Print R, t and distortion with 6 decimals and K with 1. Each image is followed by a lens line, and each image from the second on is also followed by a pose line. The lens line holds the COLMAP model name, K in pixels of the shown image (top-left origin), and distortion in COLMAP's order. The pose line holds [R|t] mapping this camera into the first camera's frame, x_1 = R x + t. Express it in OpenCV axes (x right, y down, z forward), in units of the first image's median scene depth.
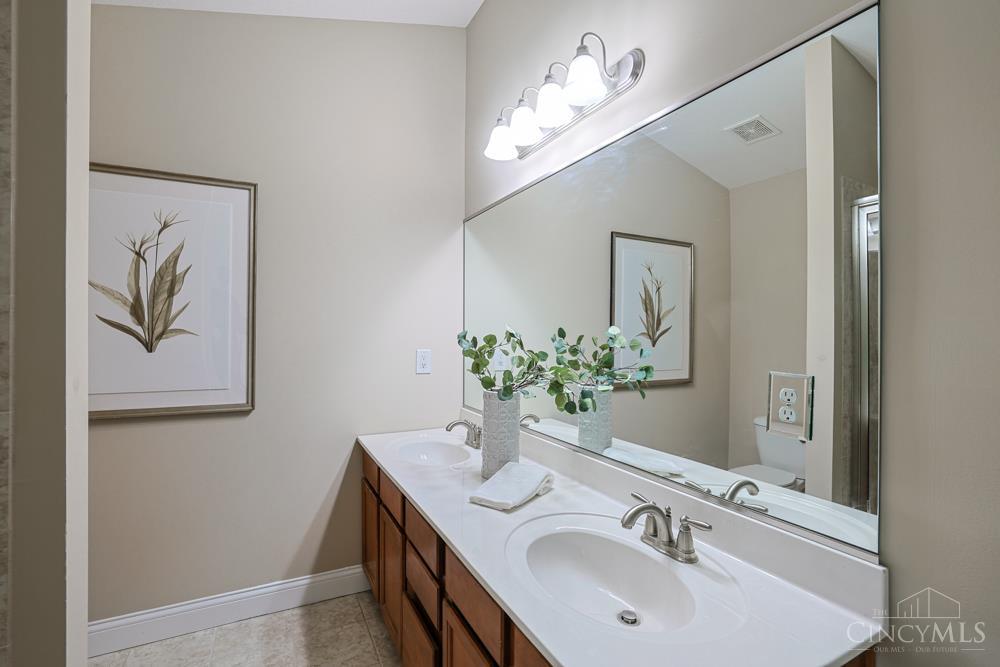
lens RADIAL K [[455.2, 0, 496.6], [0, 455.2, 336.1], [0, 0, 1]] dist [-0.033491, 0.008146]
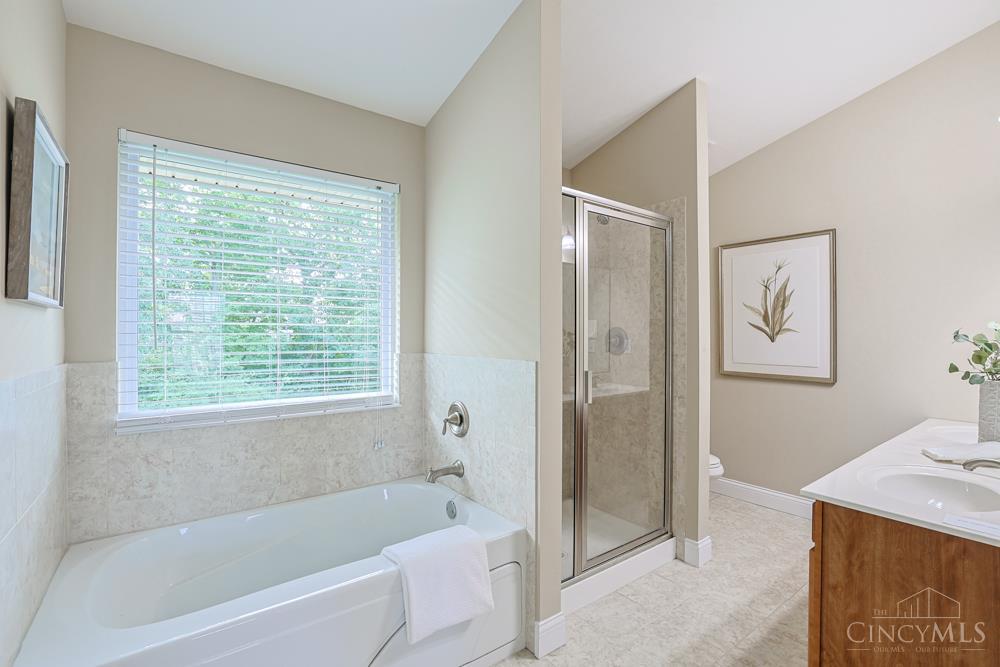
lens RADIAL K [[455.2, 0, 497.7], [0, 455.2, 332.7], [0, 0, 1]] dist [-0.033491, 0.008146]
pose [[0.176819, -0.003303, -0.984238, 0.760954], [0.006994, 0.999973, -0.002099, -0.004406], [0.984219, -0.006512, 0.176837, -0.365640]]
